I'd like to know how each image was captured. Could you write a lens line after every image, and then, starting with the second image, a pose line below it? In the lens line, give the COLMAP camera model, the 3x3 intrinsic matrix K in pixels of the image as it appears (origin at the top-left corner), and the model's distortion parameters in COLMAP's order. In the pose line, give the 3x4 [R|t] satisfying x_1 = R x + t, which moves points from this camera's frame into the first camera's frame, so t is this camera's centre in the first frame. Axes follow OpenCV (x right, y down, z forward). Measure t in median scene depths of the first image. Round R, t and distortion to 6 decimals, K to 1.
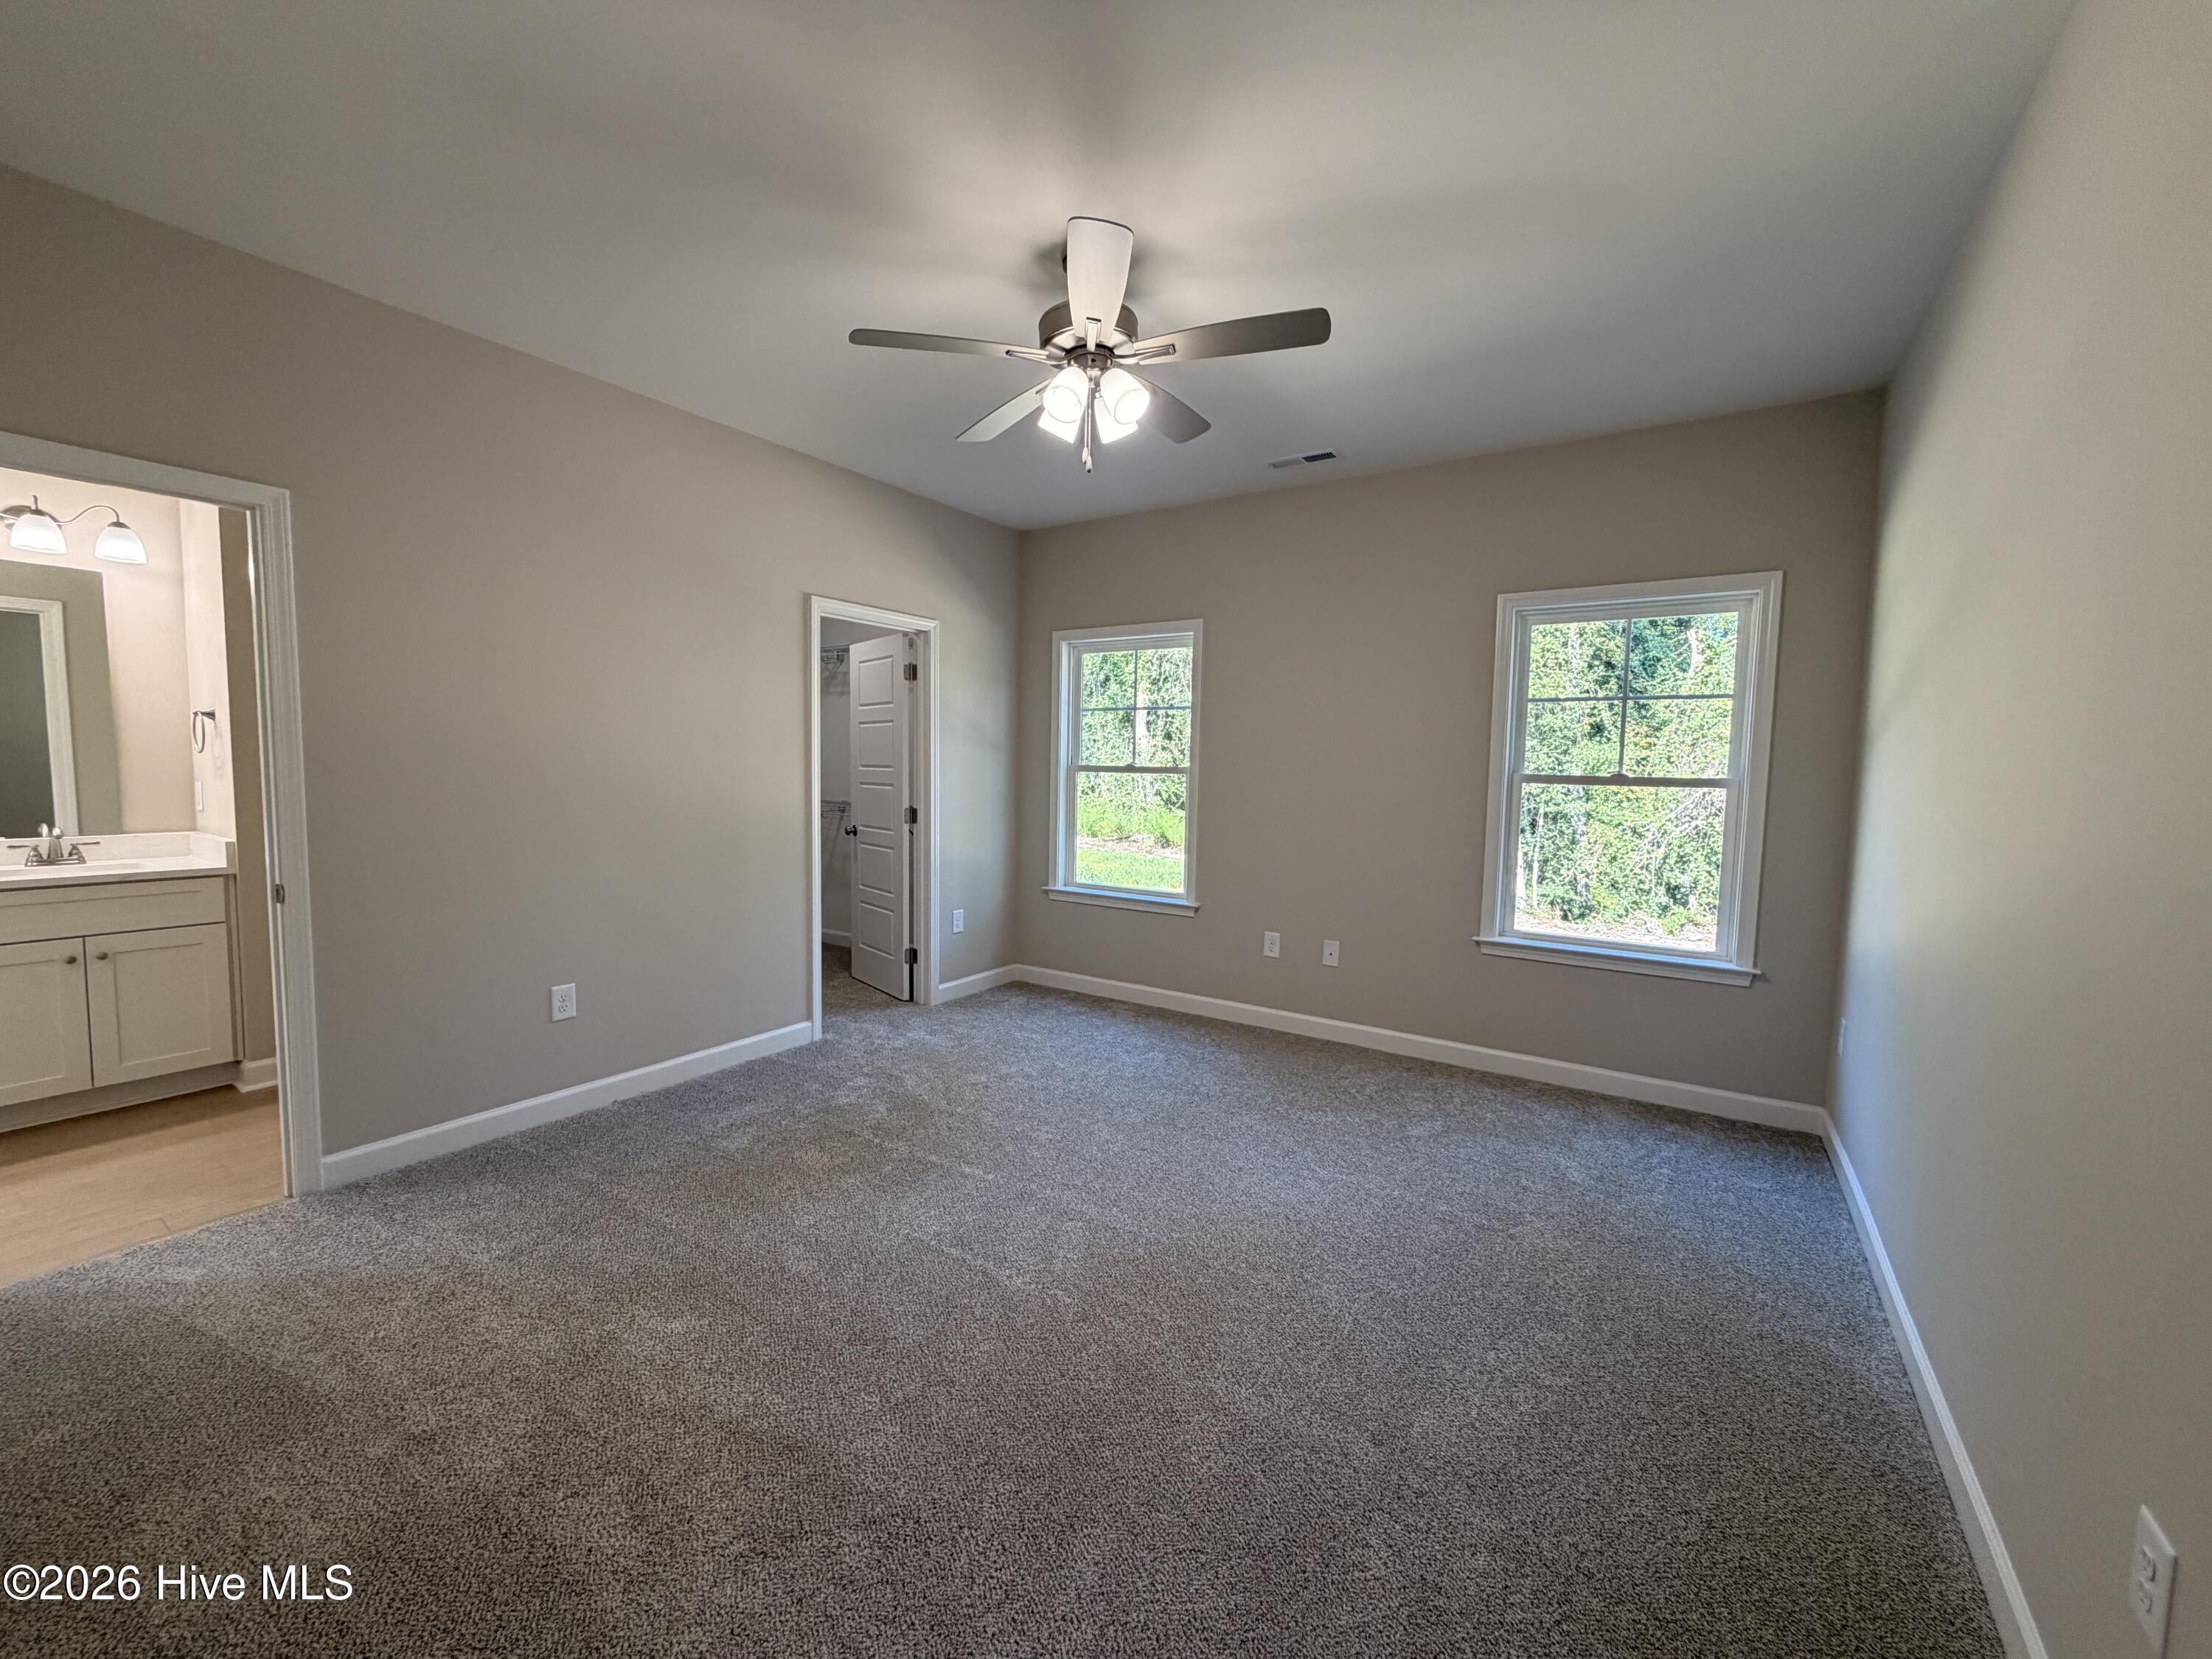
lens RADIAL K [[886.4, 0, 1105.6], [0, 886.4, 831.3], [0, 0, 1]] dist [-0.000302, 0.000402]
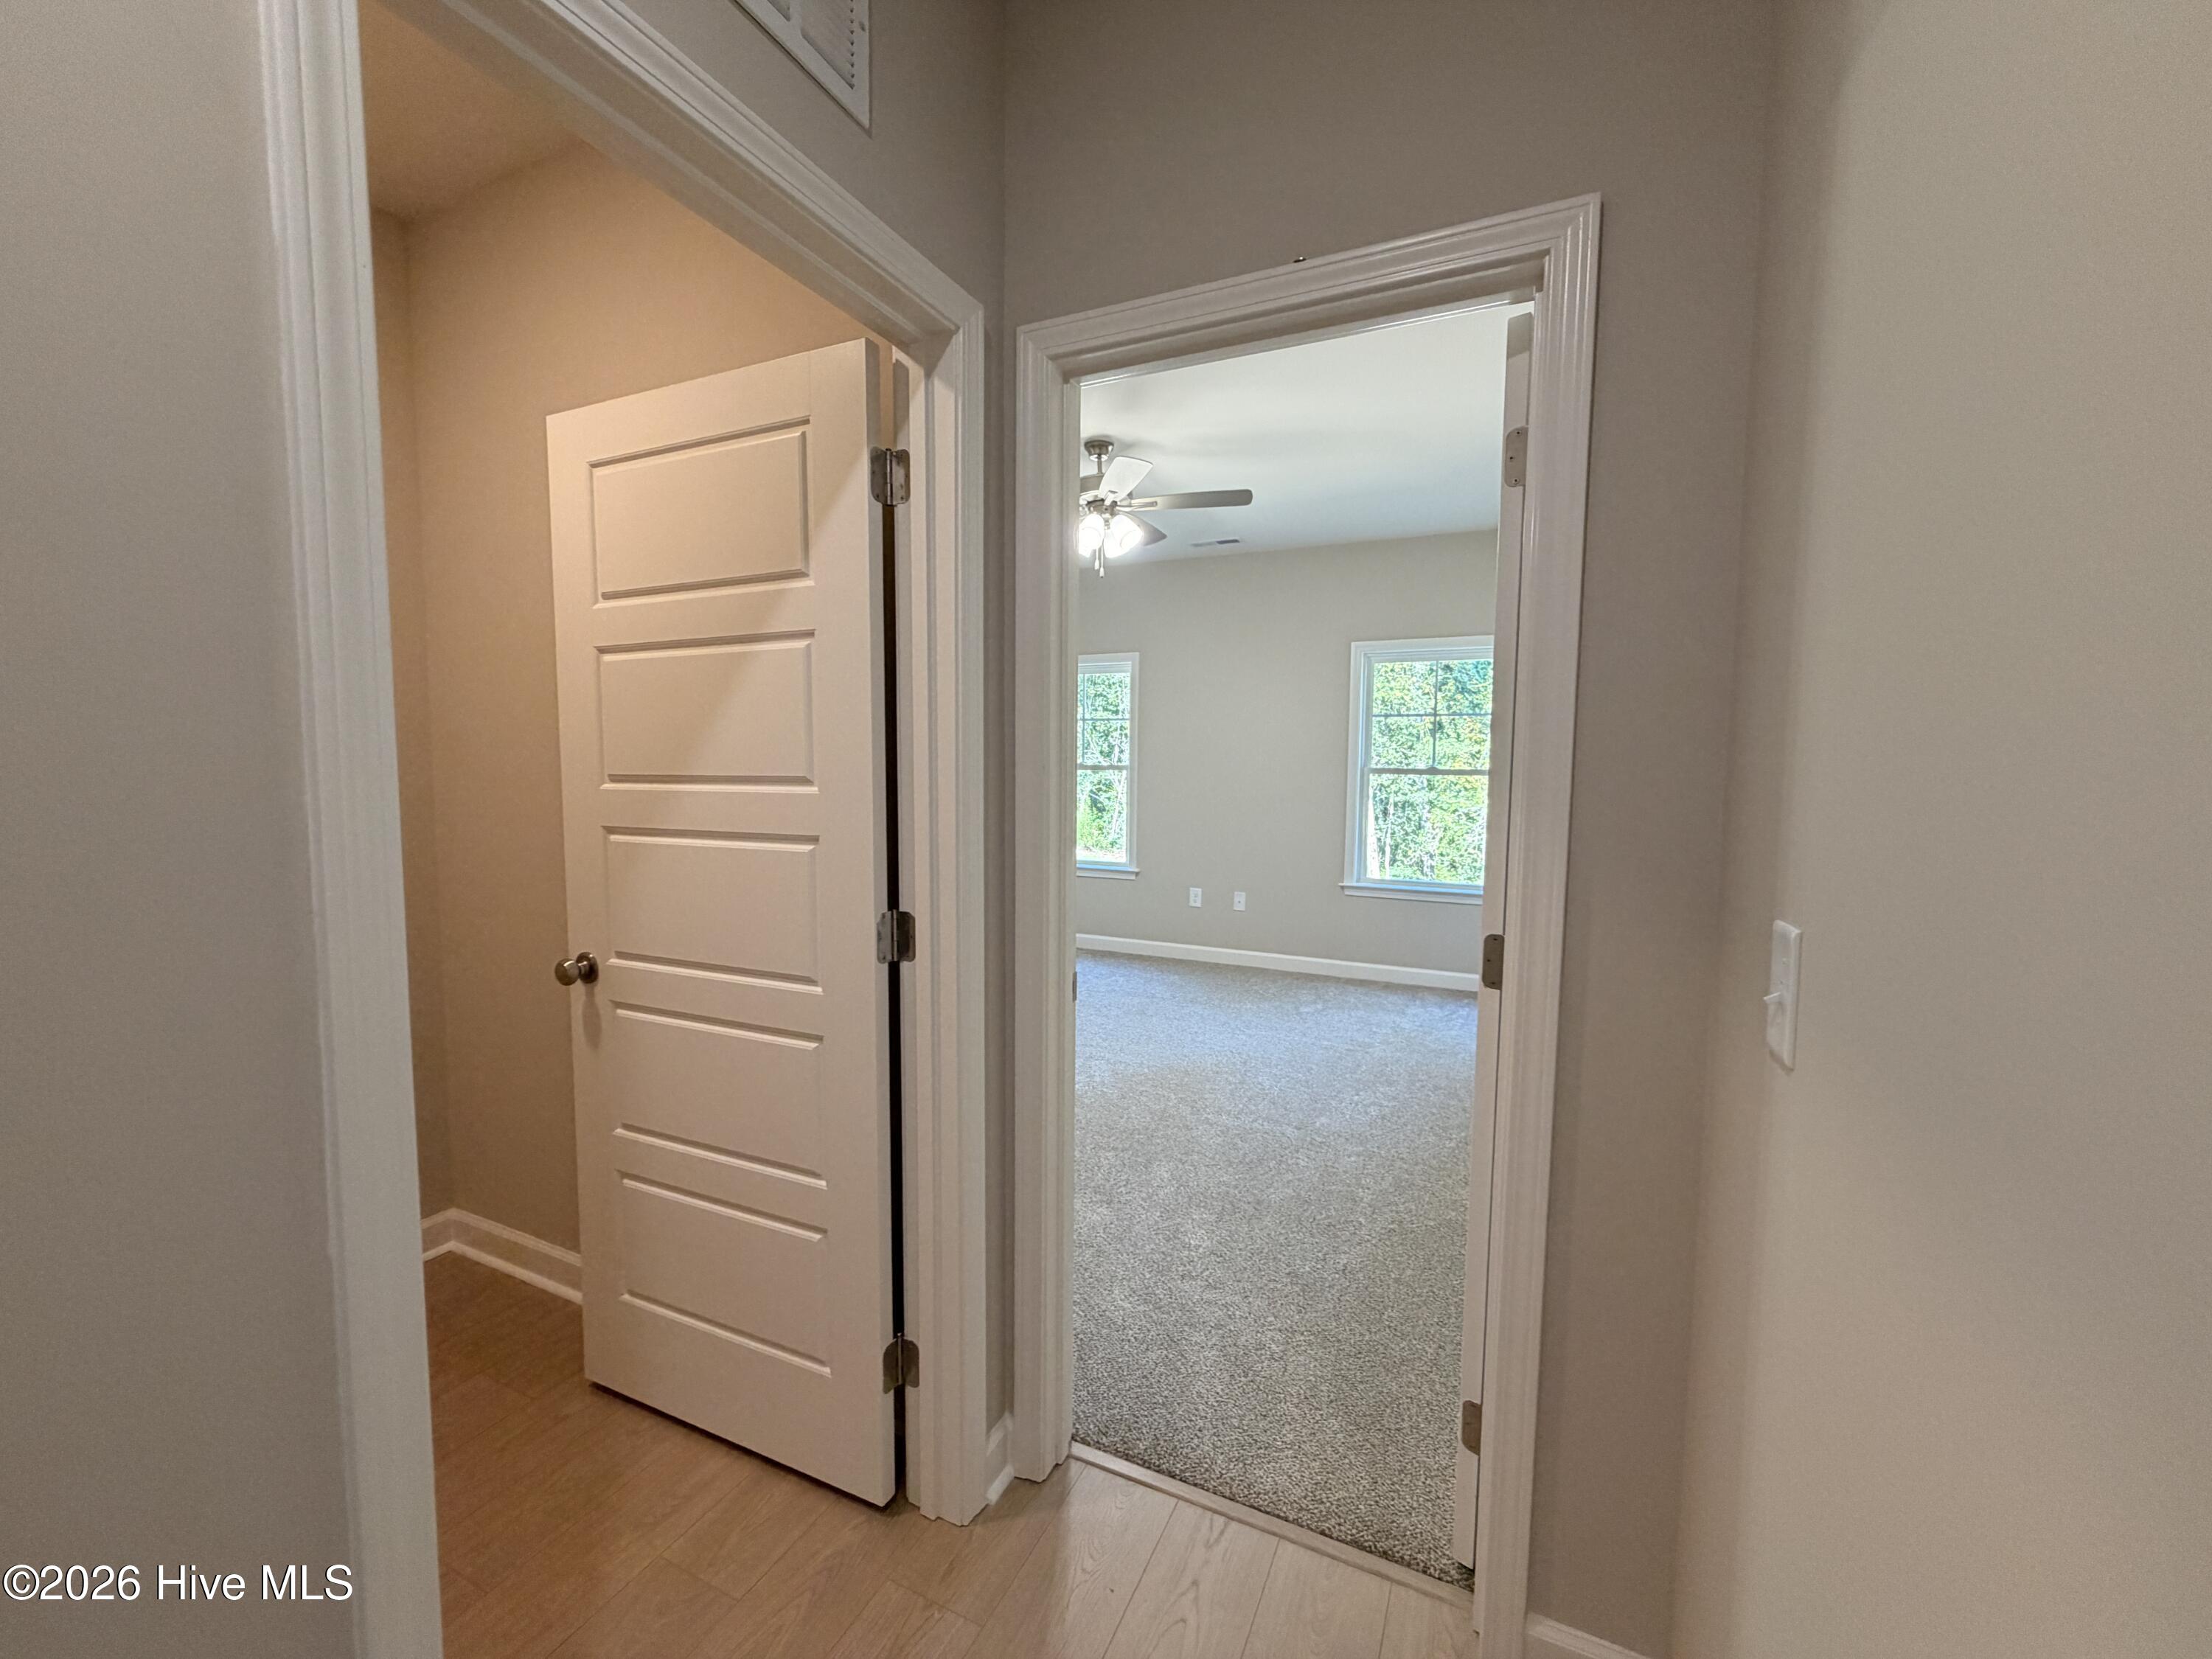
lens RADIAL K [[886.4, 0, 1106.5], [0, 886.4, 834.8], [0, 0, 1]] dist [-0.000302, 0.000402]
pose [[0.989558, -0.021335, 0.142548, -0.130509], [0.020271, 0.999755, 0.008914, 0.018309], [-0.142703, -0.005931, 0.989748, -0.295501]]
